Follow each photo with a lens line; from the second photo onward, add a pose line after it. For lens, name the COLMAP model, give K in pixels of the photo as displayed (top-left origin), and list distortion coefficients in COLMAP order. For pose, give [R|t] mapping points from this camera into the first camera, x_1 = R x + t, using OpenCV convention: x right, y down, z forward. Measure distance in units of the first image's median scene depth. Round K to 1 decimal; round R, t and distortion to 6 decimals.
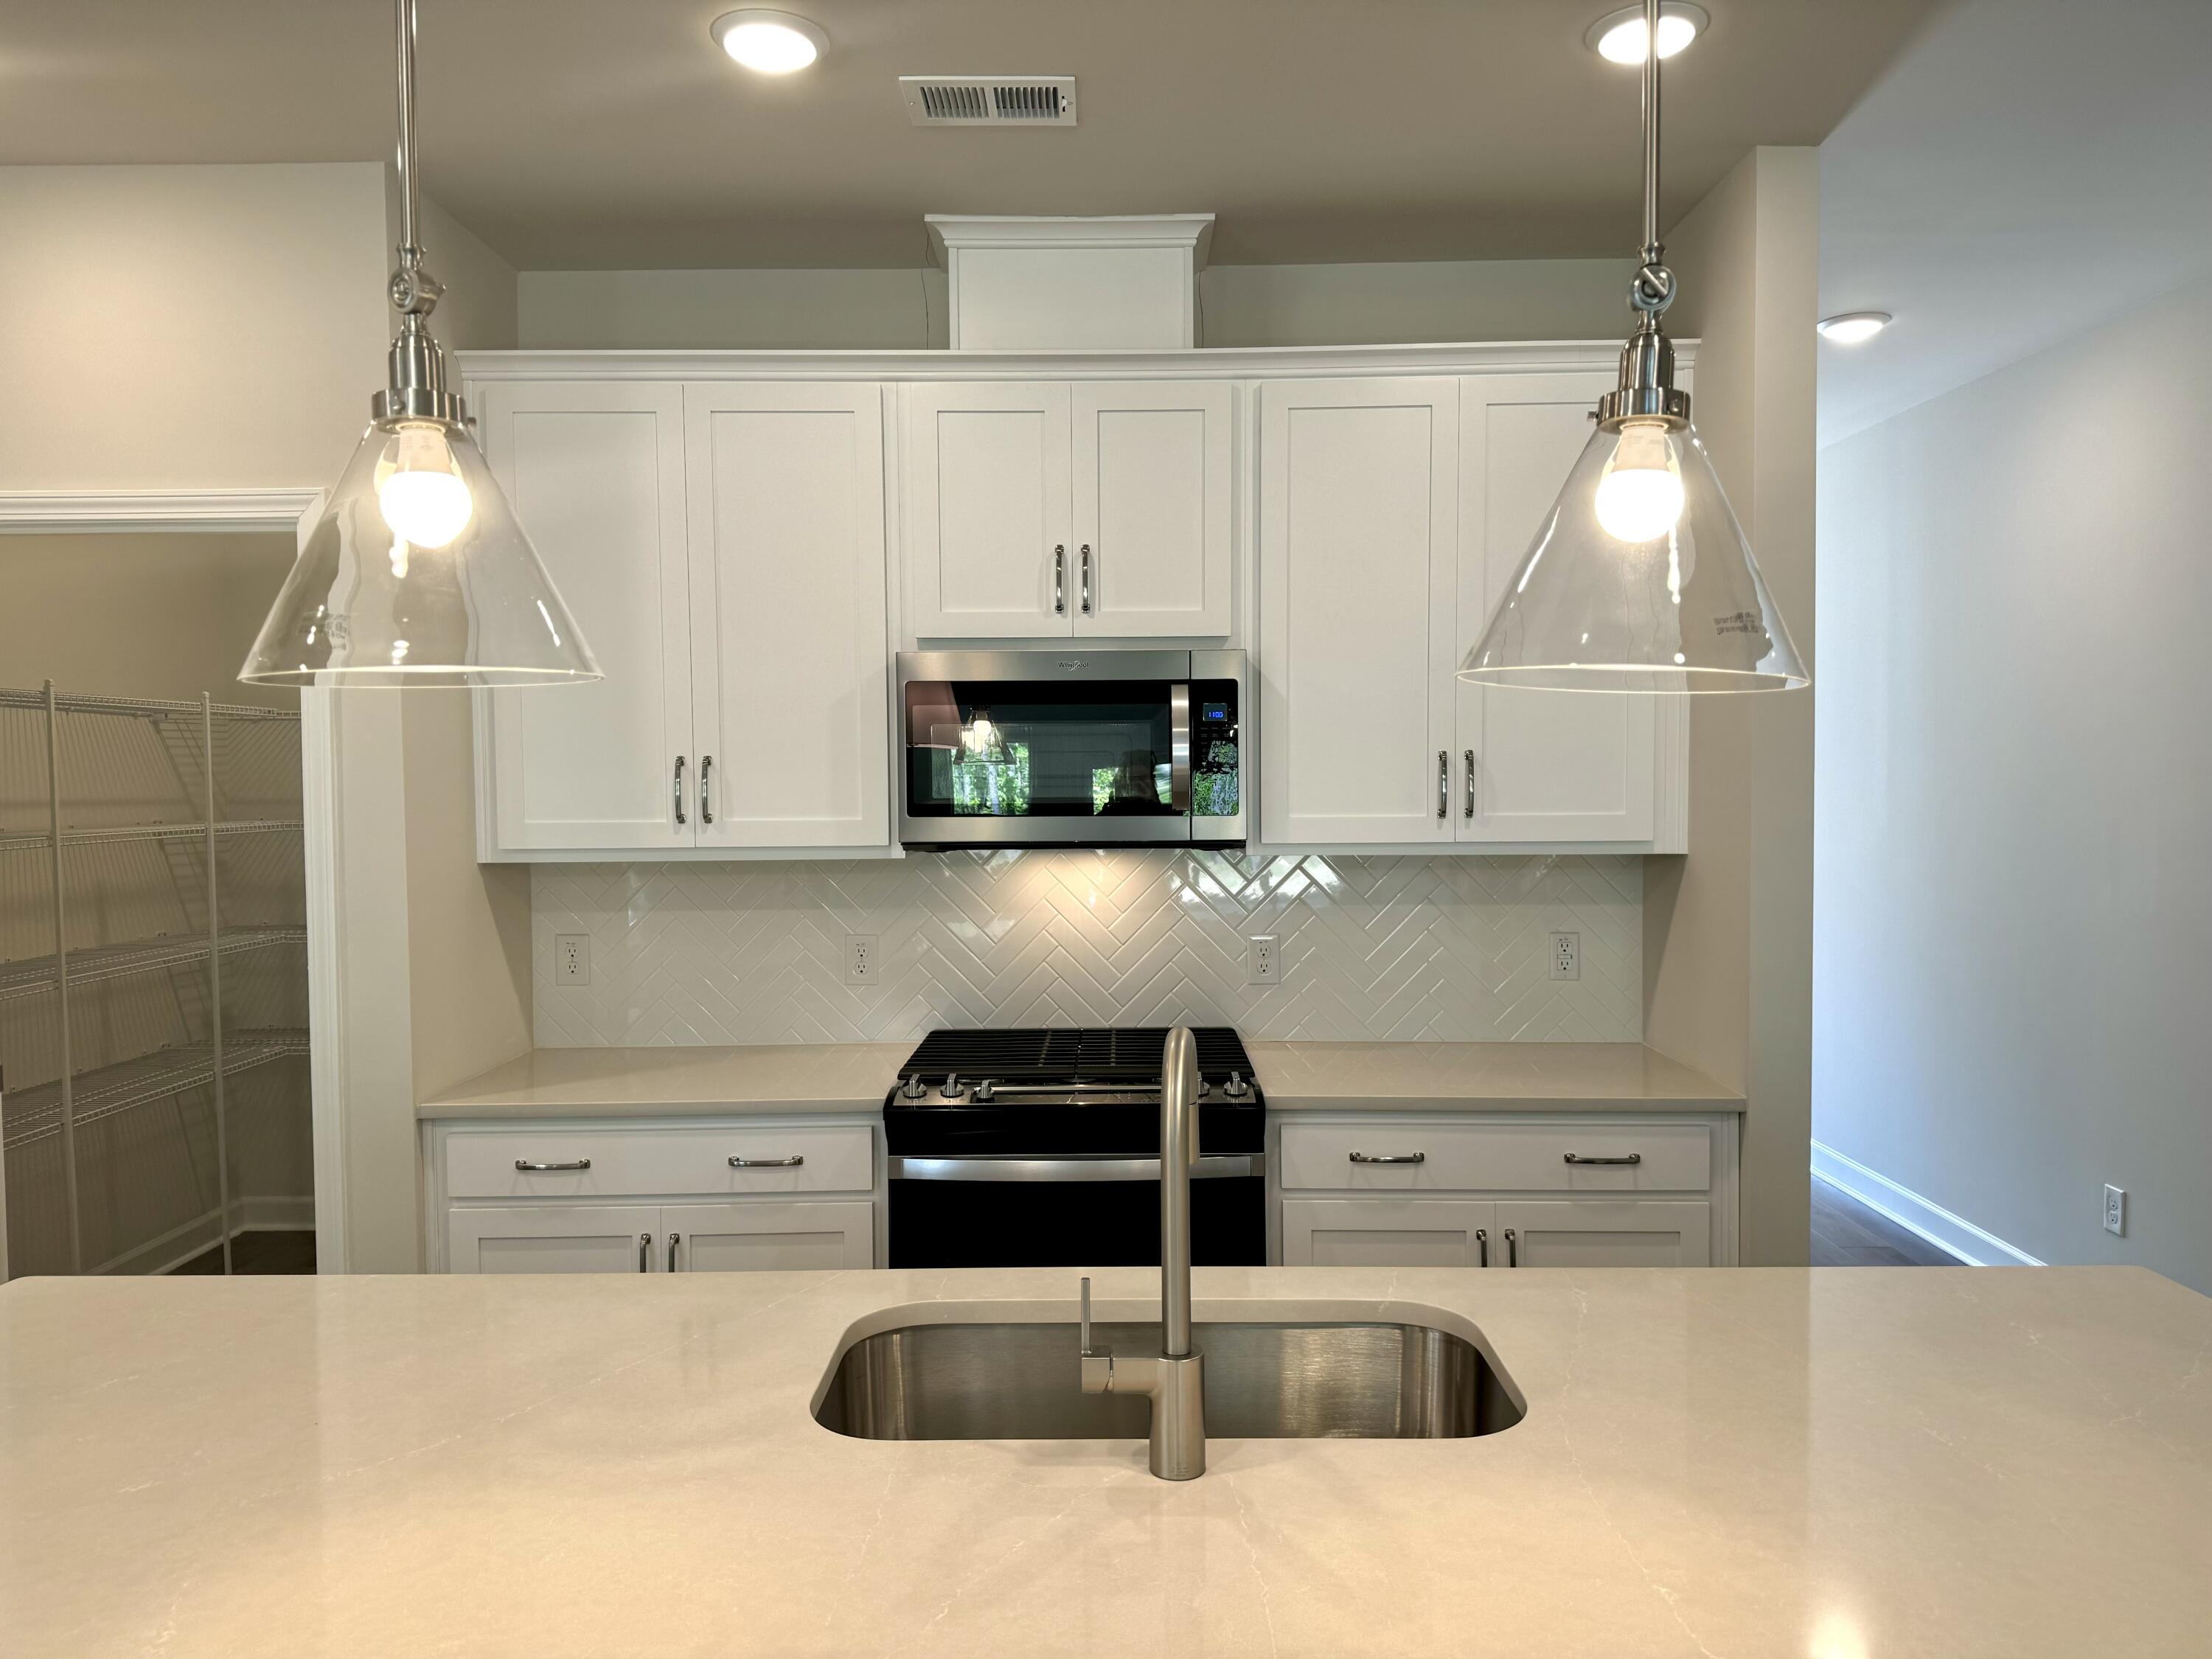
lens RADIAL K [[1544.8, 0, 1096.7], [0, 1544.8, 834.1], [0, 0, 1]] dist [0.120387, -0.205687]
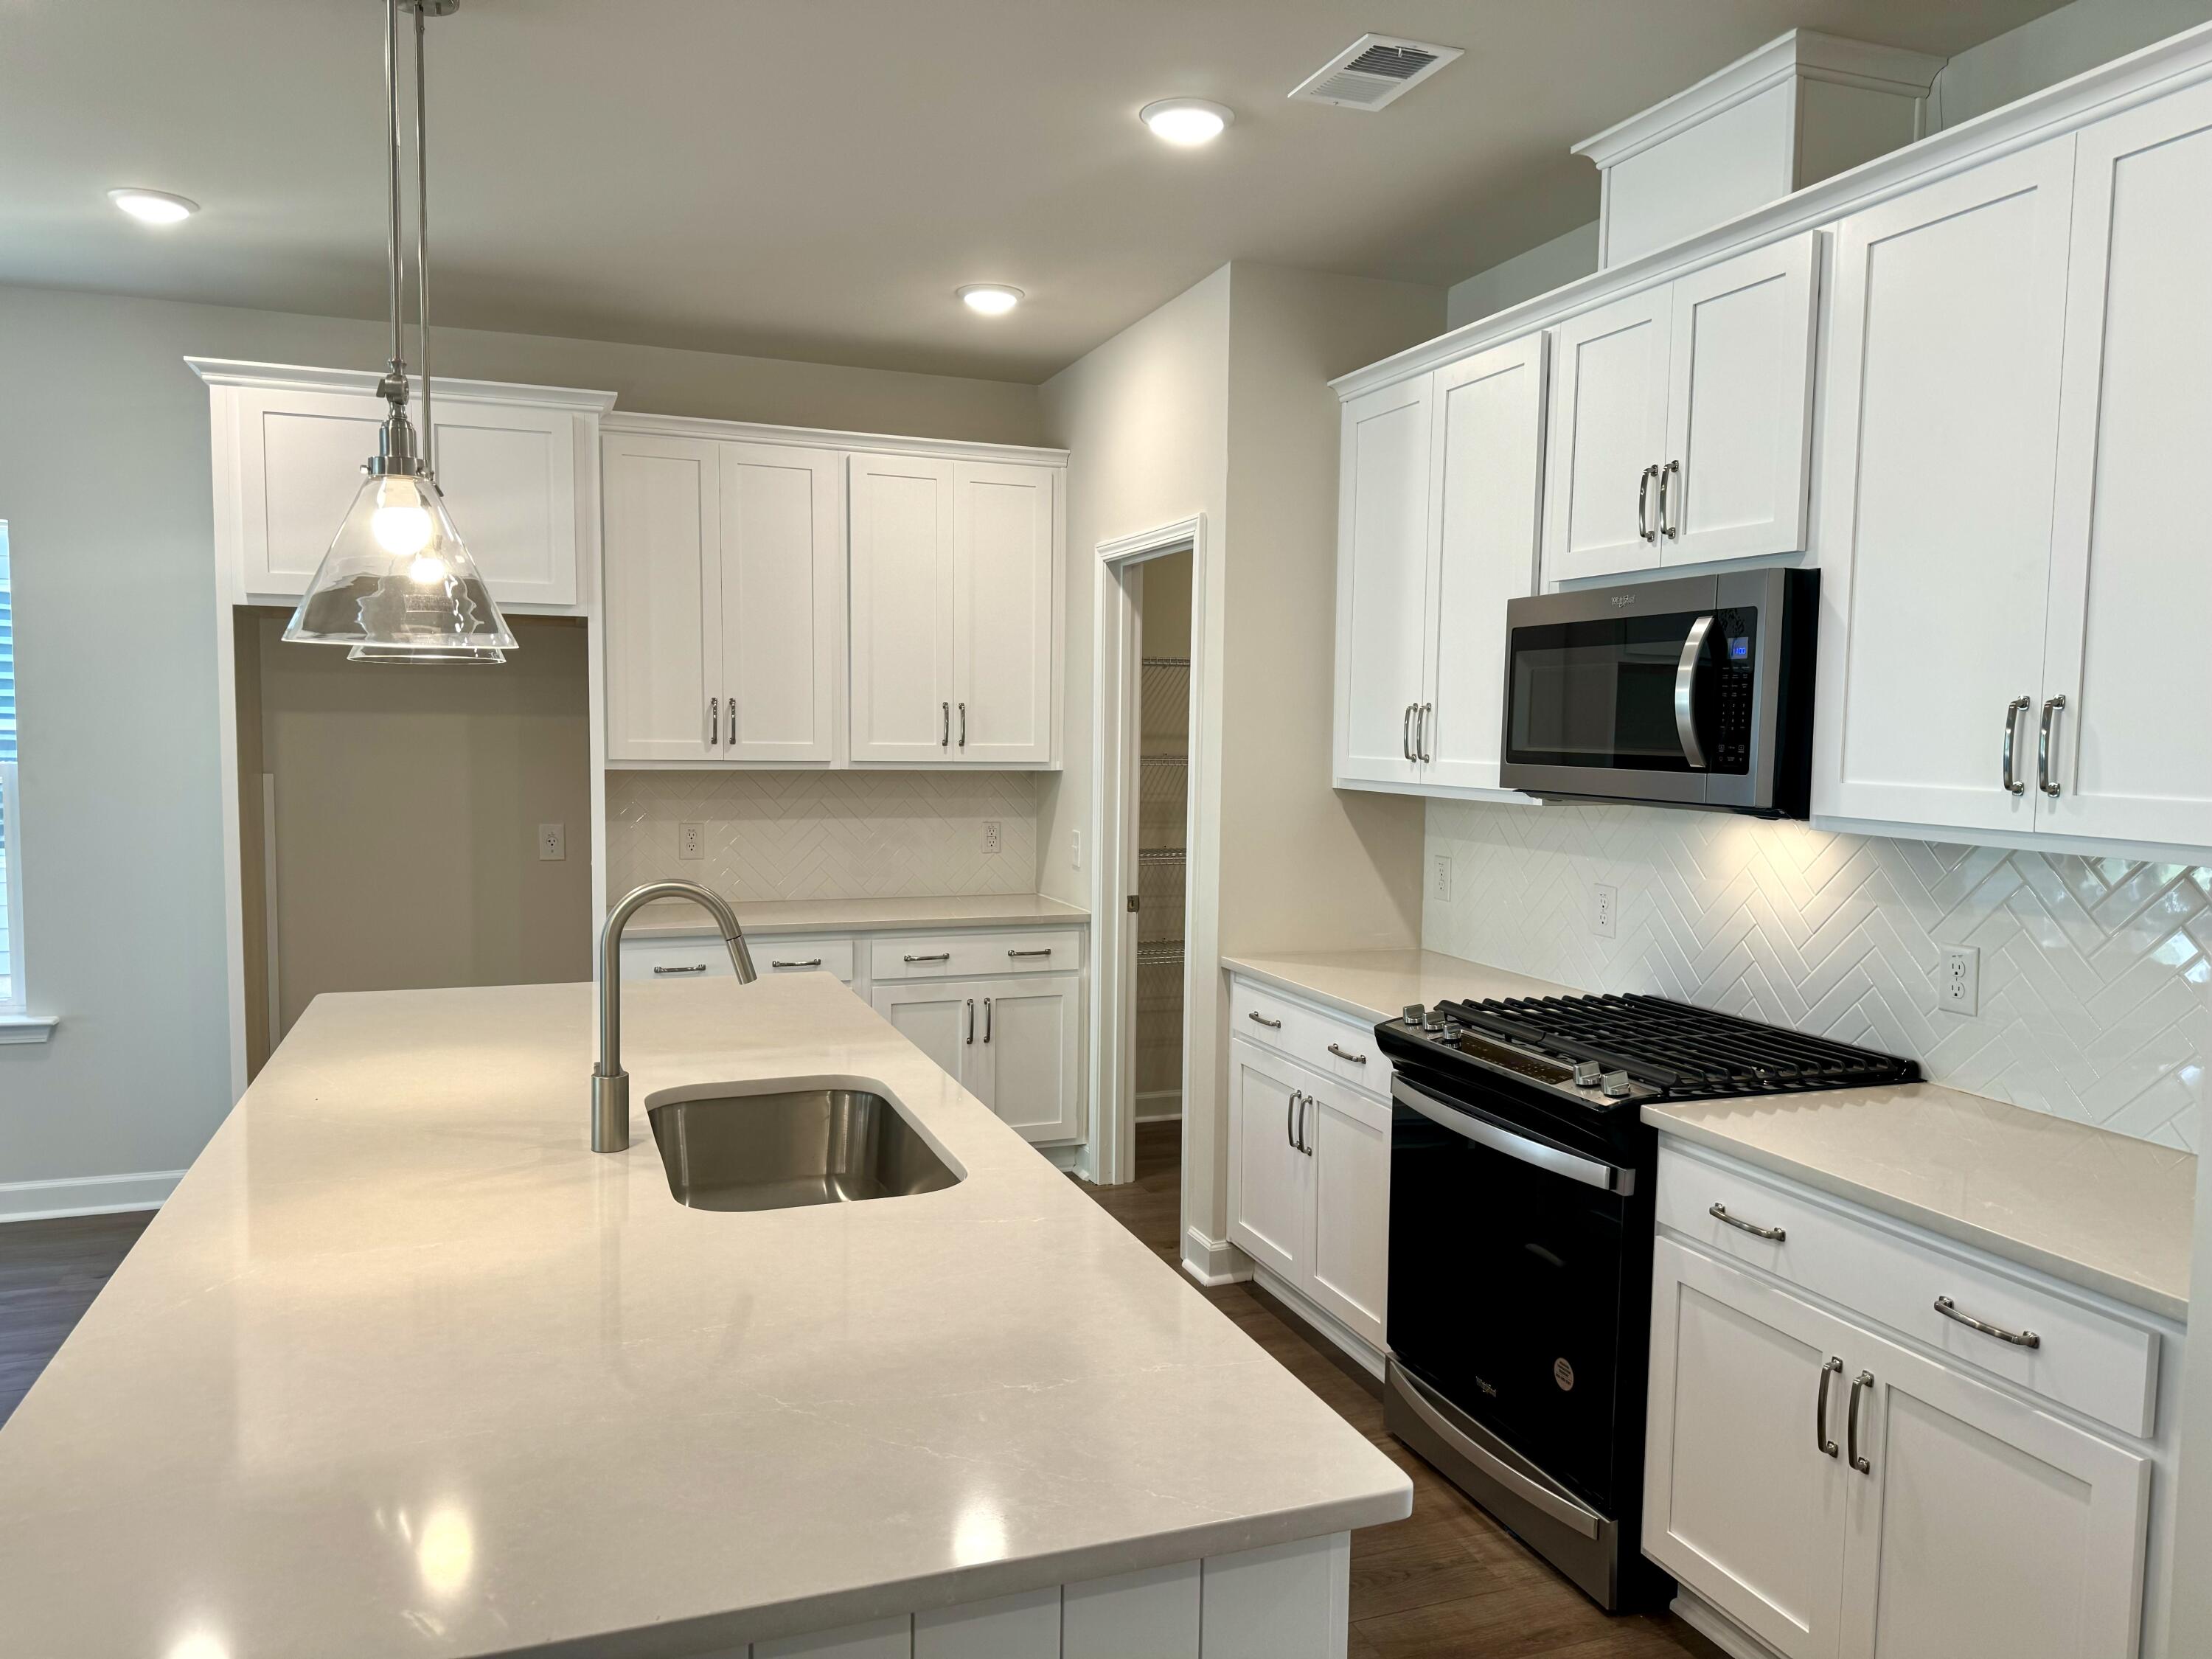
lens RADIAL K [[1520.2, 0, 1103.0], [0, 1520.2, 837.2], [0, 0, 1]] dist [0.113580, -0.160137]
pose [[0.360483, 0.081910, -0.929162, 0.710363], [-0.053010, 0.996326, 0.067265, -0.016487], [0.931258, 0.025007, 0.363501, 0.385811]]
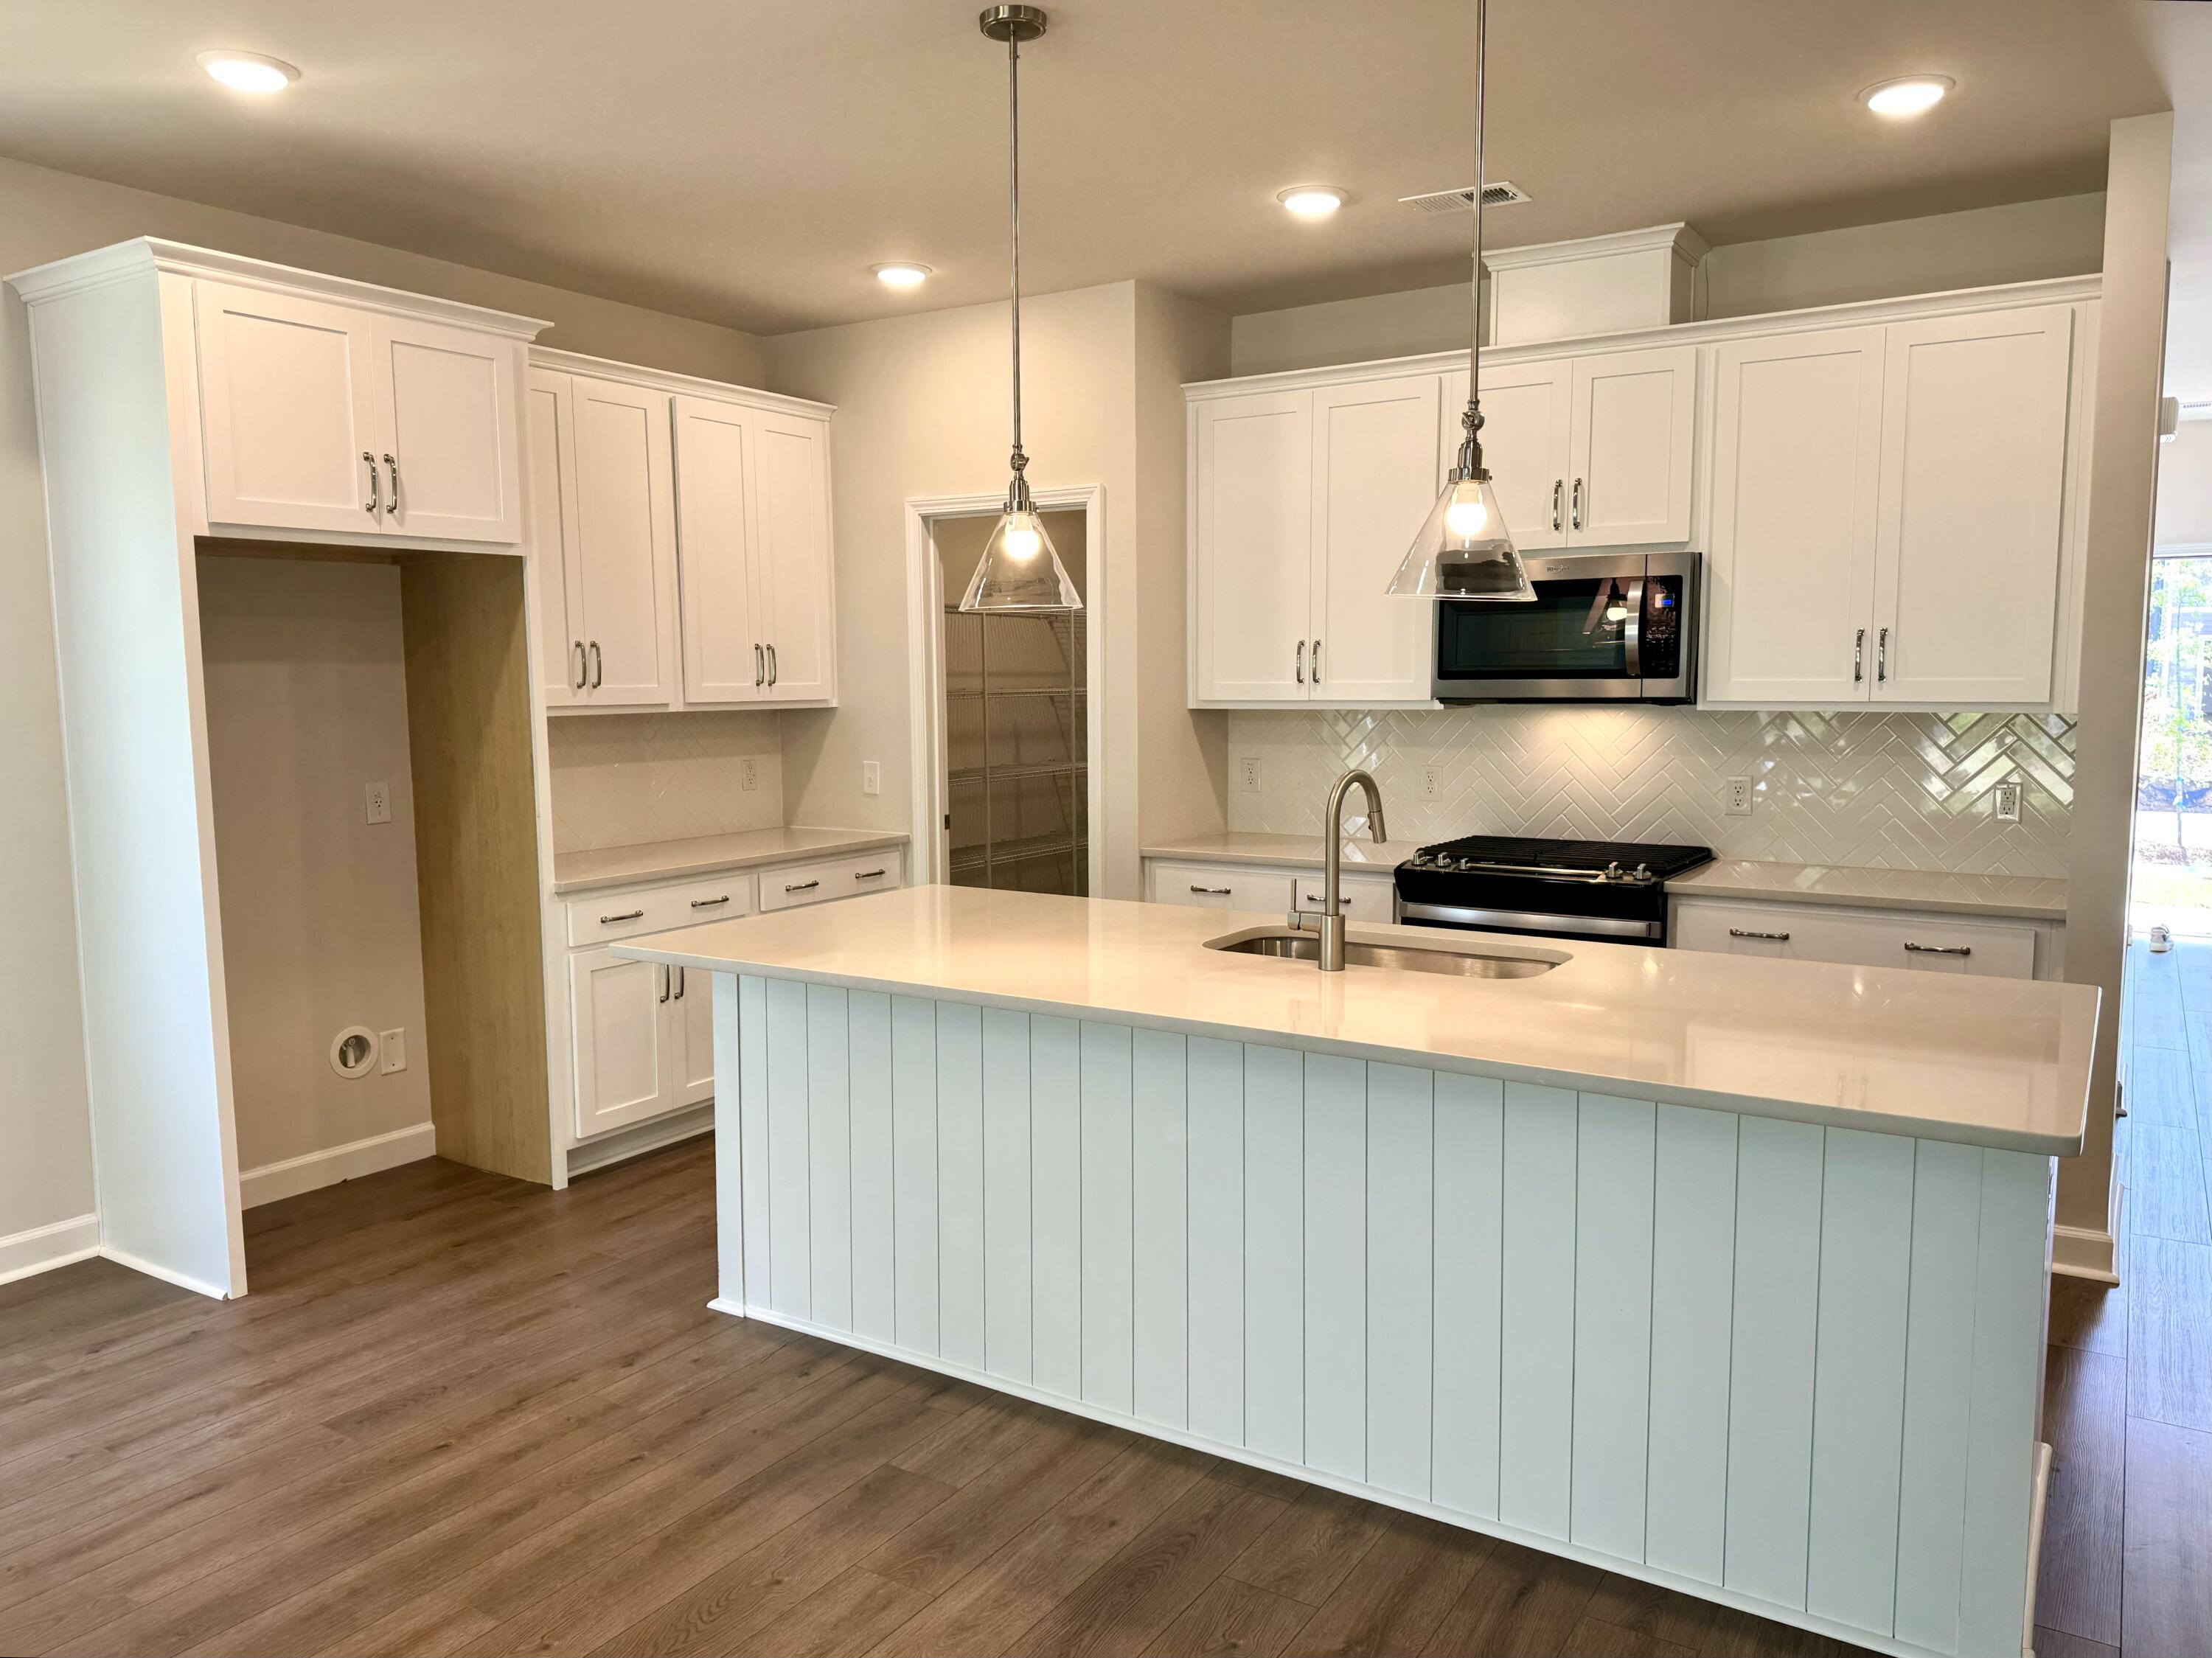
lens RADIAL K [[1544.7, 0, 1096.7], [0, 1544.7, 833.6], [0, 0, 1]] dist [0.120387, -0.205687]
pose [[0.845403, 0.057172, -0.531061, 0.384924], [-0.019716, 0.996918, 0.075938, 0.027594], [0.533765, -0.053727, 0.843924, -0.407349]]
